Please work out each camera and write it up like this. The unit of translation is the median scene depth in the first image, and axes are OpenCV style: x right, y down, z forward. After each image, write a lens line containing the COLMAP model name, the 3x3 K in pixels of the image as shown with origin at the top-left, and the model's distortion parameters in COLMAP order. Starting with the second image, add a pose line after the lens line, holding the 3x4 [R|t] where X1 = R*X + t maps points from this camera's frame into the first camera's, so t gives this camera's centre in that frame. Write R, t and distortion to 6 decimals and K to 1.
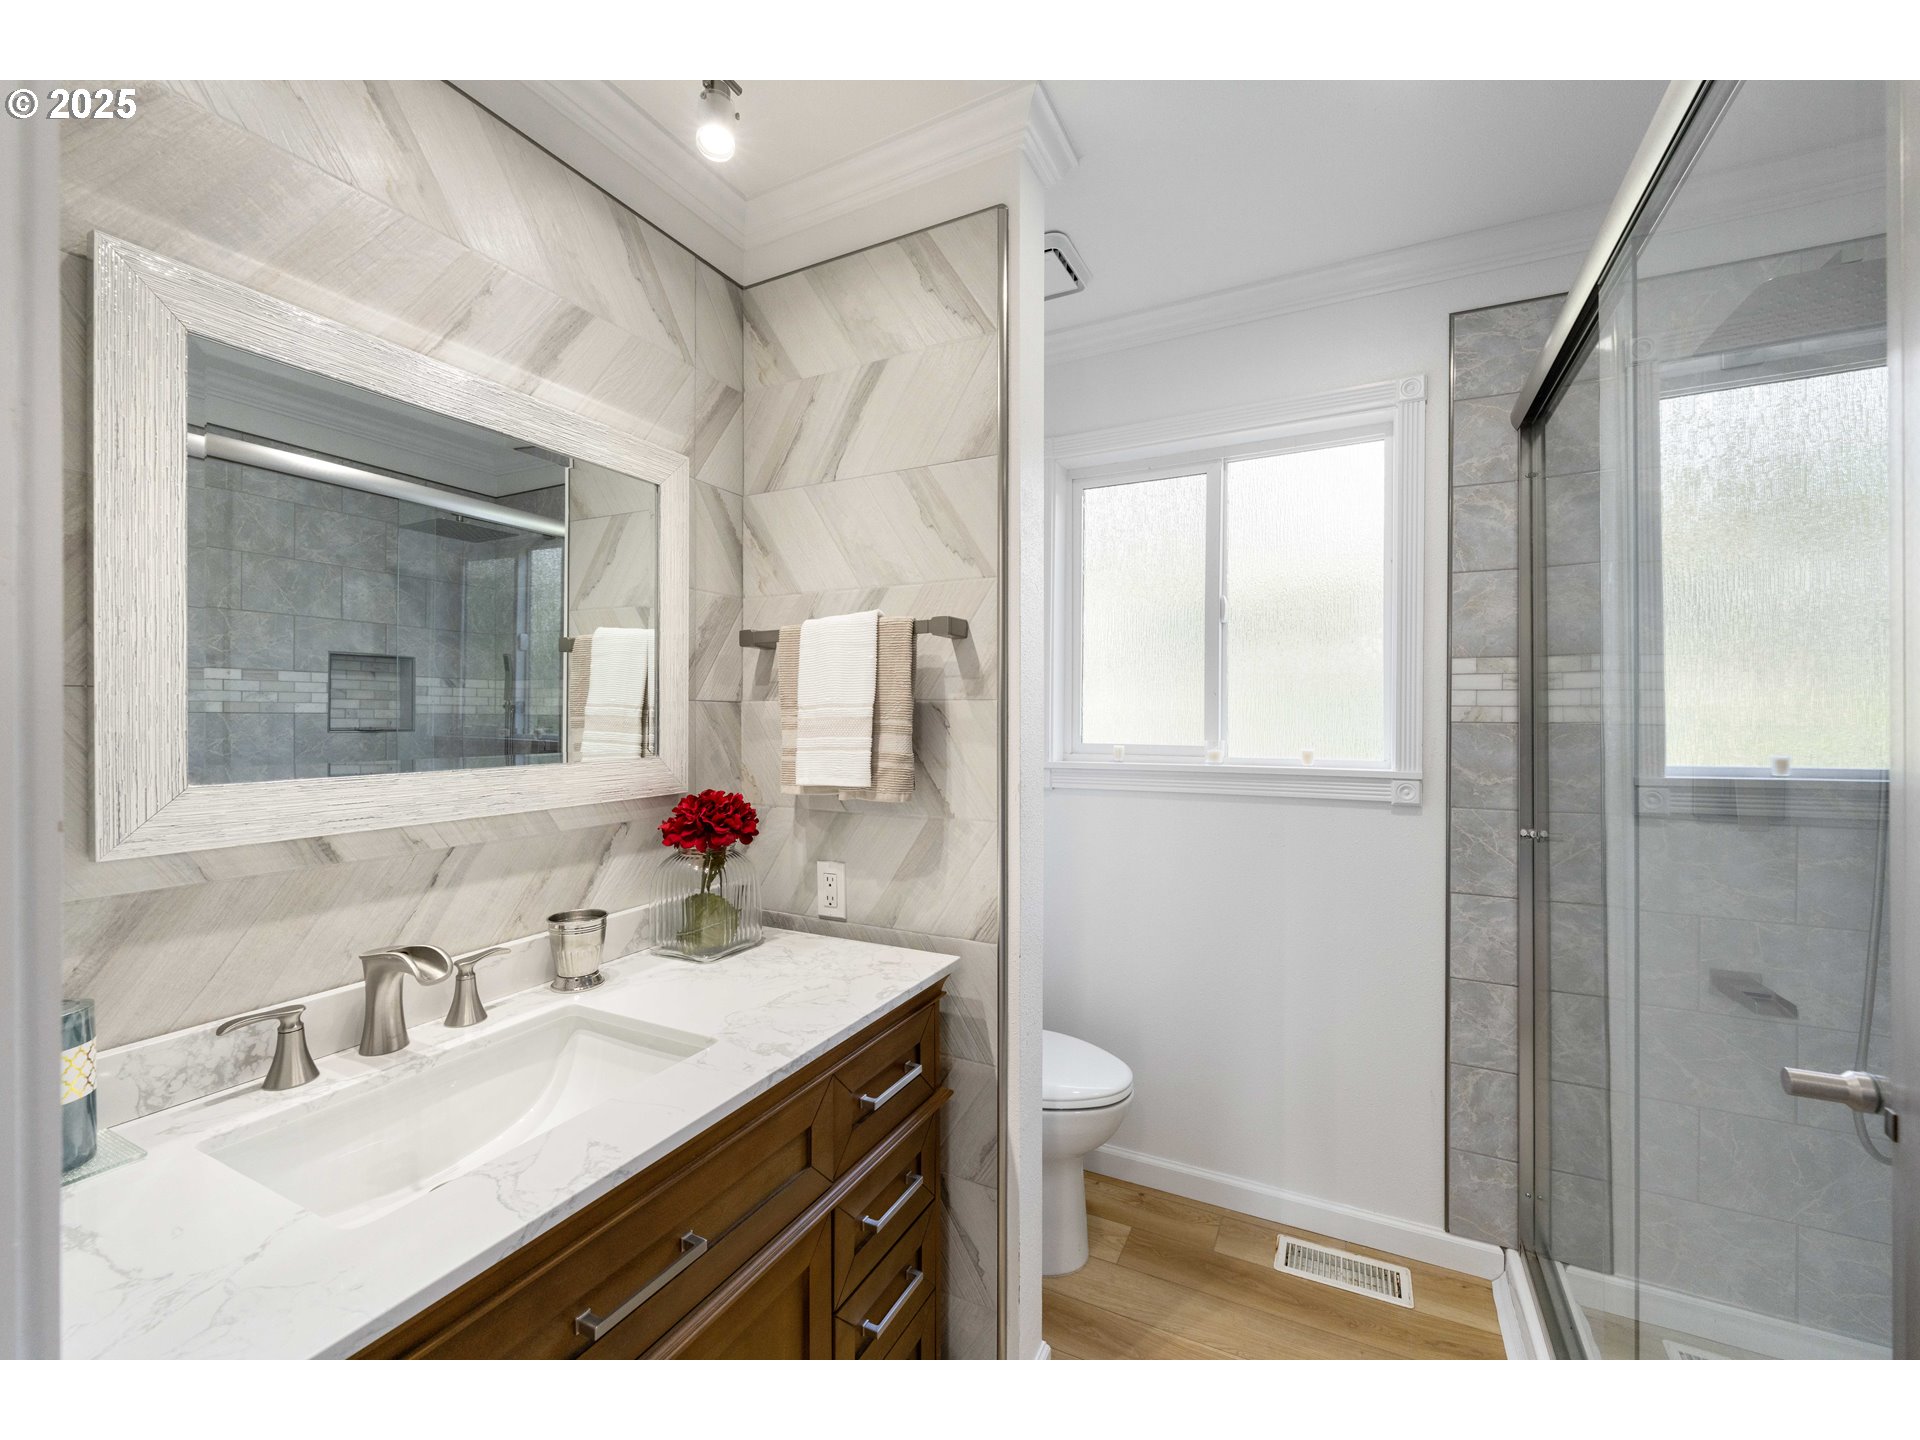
lens RADIAL K [[785.1, 0, 962.6], [0, 785.1, 719.5], [0, 0, 1]] dist [-0.000498, -0.001880]
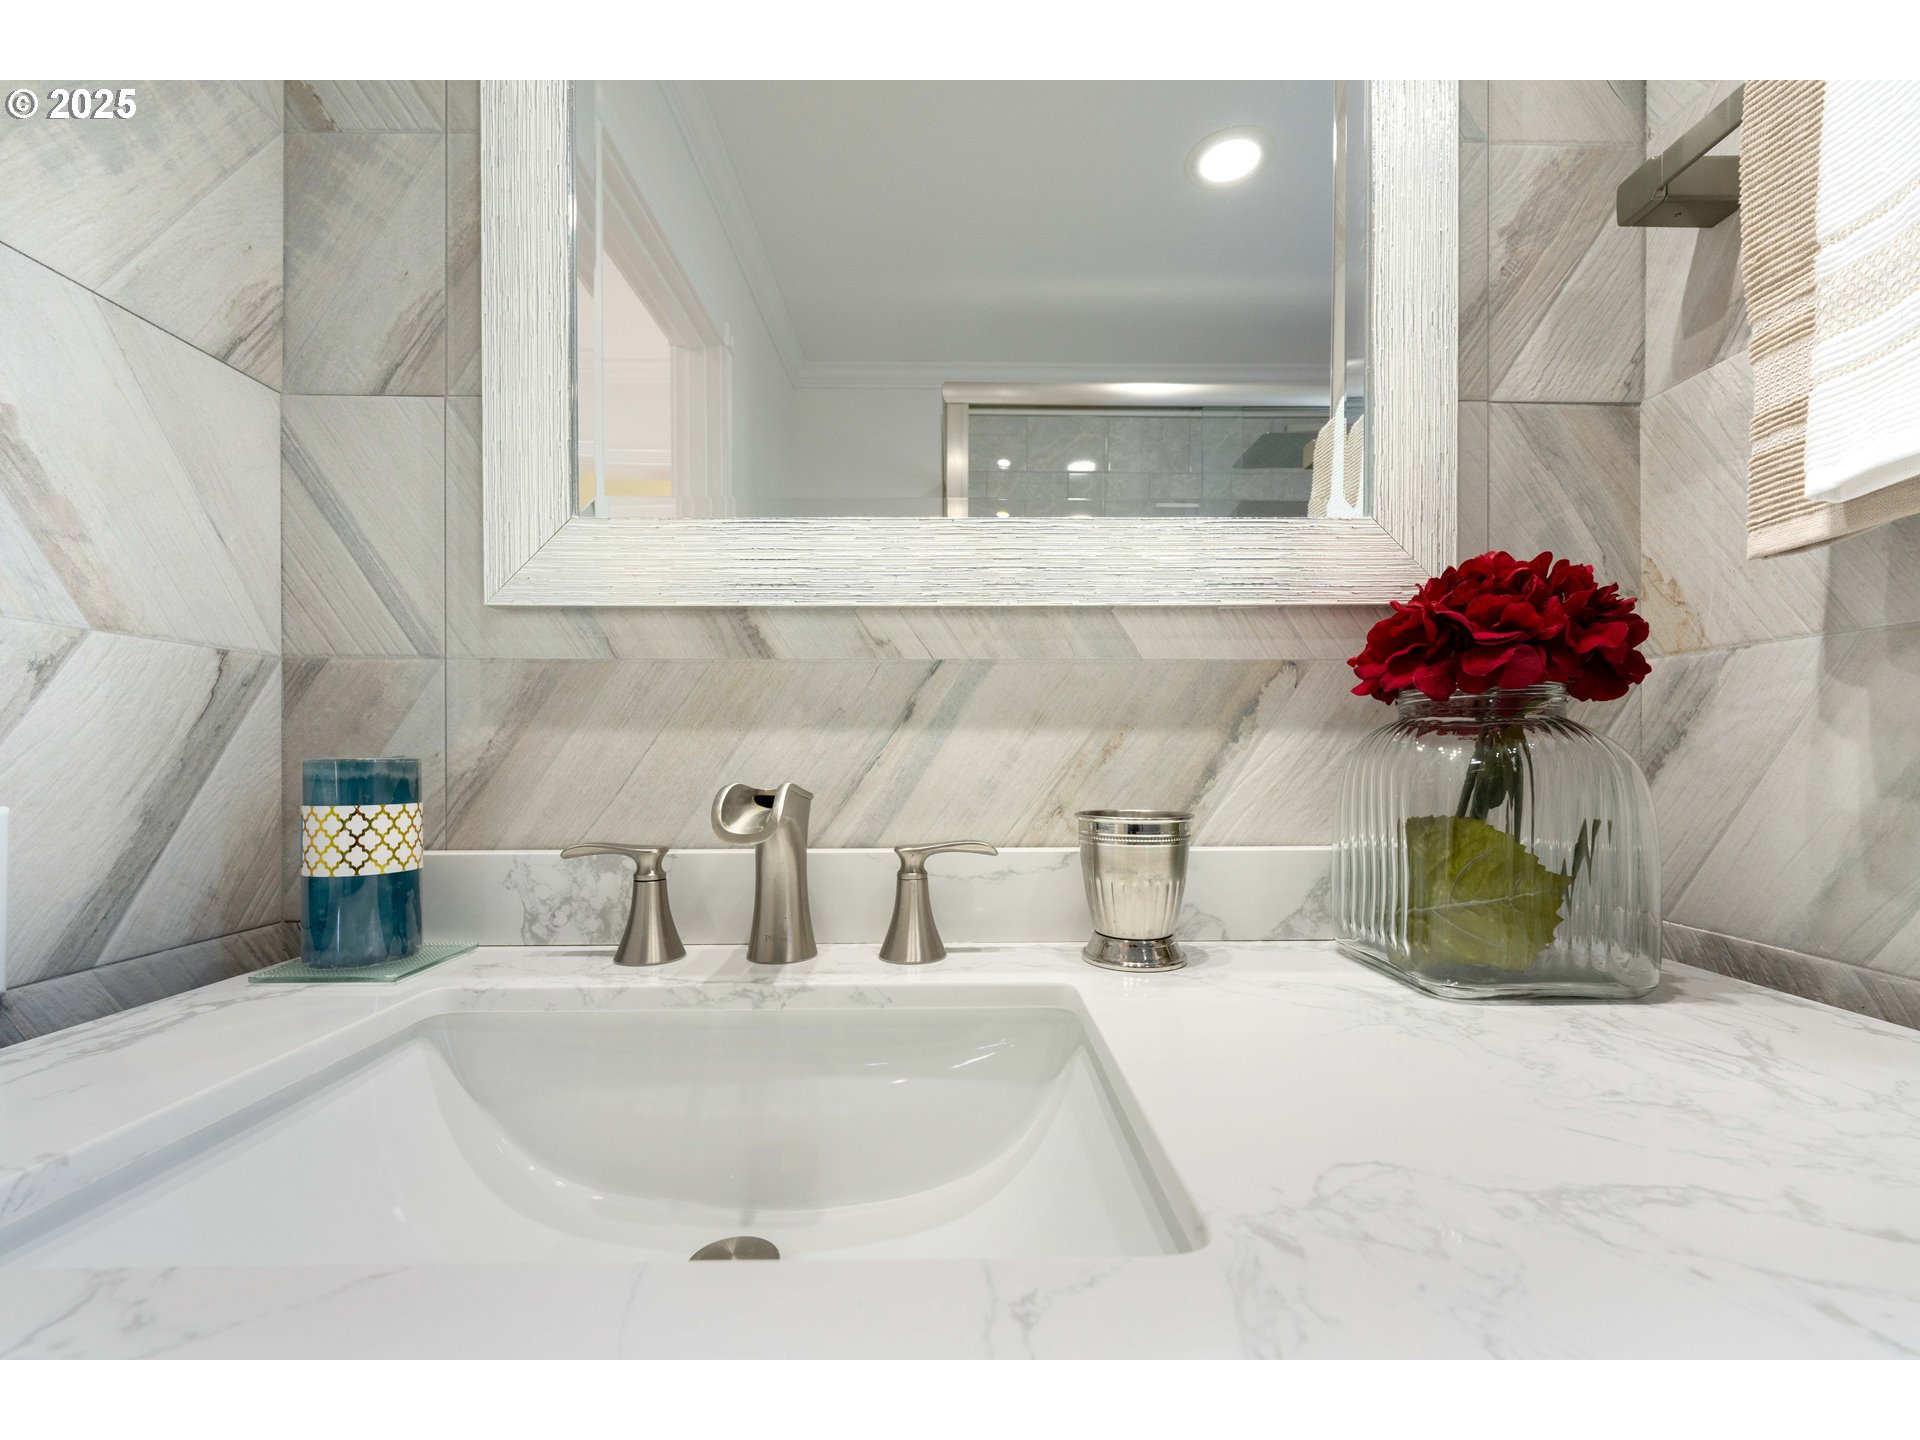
lens RADIAL K [[796.8, 0, 958.2], [0, 796.8, 756.3], [0, 0, 1]] dist [0.000943, -0.000388]
pose [[0.458651, 0.001032, -0.888616, -0.106082], [-0.004548, 0.999989, -0.001186, 0.212192], [0.888605, 0.004586, 0.458650, 0.670521]]
